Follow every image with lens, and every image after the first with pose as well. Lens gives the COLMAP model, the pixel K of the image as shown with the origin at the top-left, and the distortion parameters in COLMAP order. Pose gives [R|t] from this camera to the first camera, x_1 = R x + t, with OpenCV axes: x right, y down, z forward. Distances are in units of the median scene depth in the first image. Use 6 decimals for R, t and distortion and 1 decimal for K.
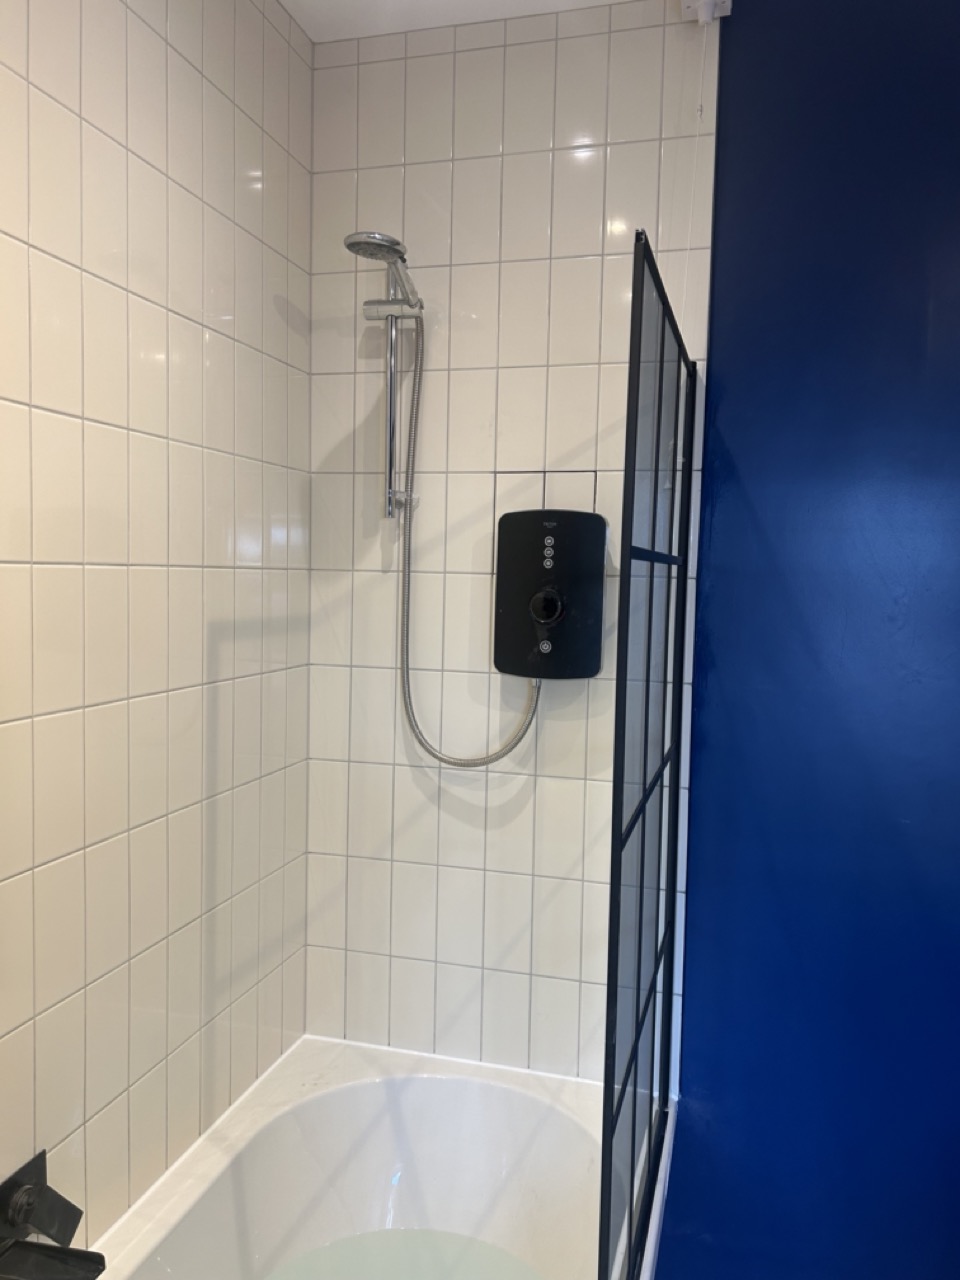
lens RADIAL K [[971.1, 0, 490.2], [0, 971.1, 635.9], [0, 0, 1]] dist [0.073325, -0.079574]
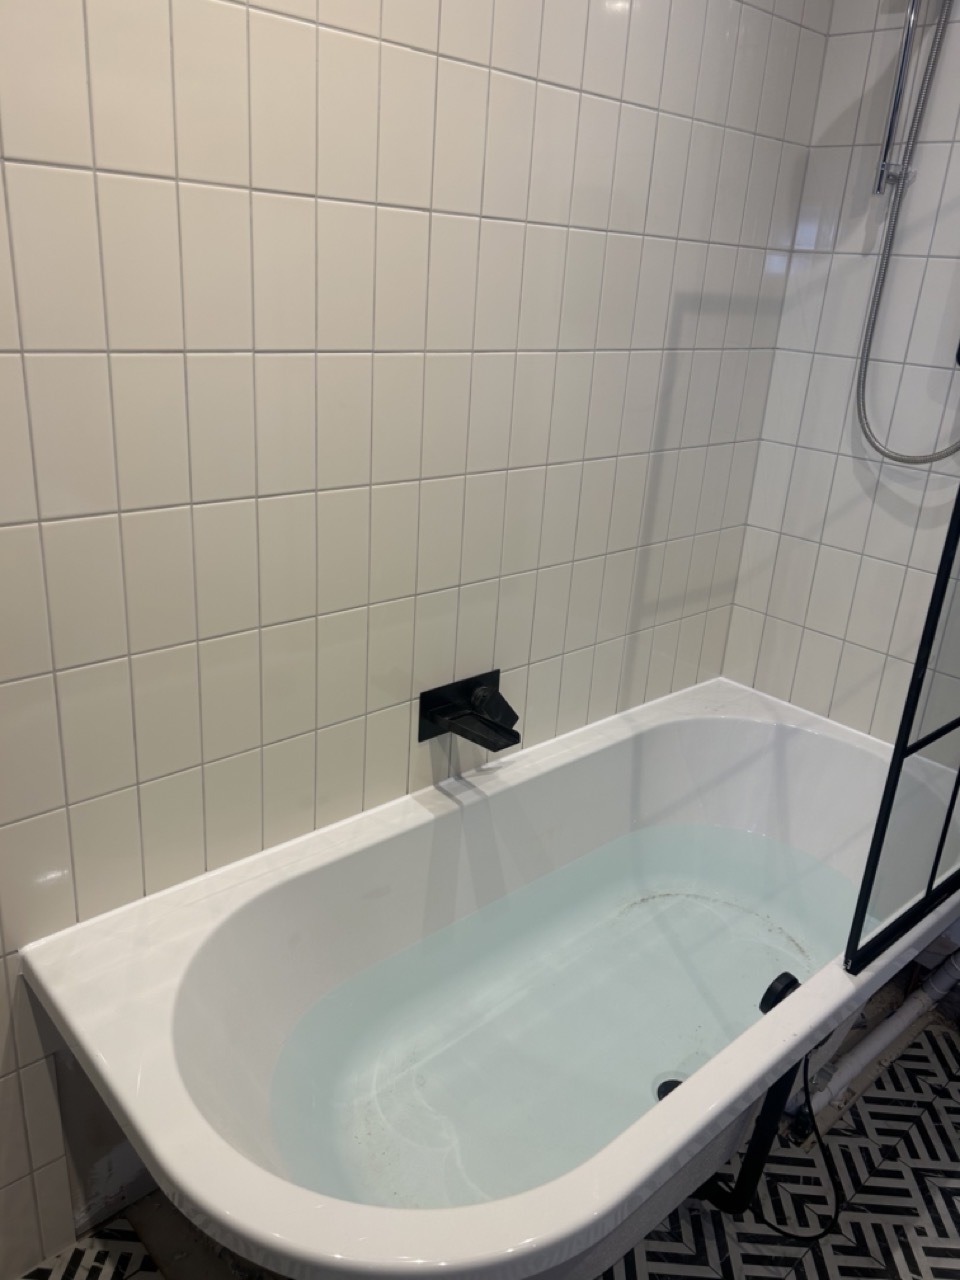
lens RADIAL K [[971.1, 0, 490.2], [0, 971.1, 635.9], [0, 0, 1]] dist [0.073325, -0.079574]
pose [[0.843446, 0.223513, -0.488509, 0.147983], [-0.085503, 0.953599, 0.288685, 0.047378], [0.530367, -0.201721, 0.823420, -0.108611]]
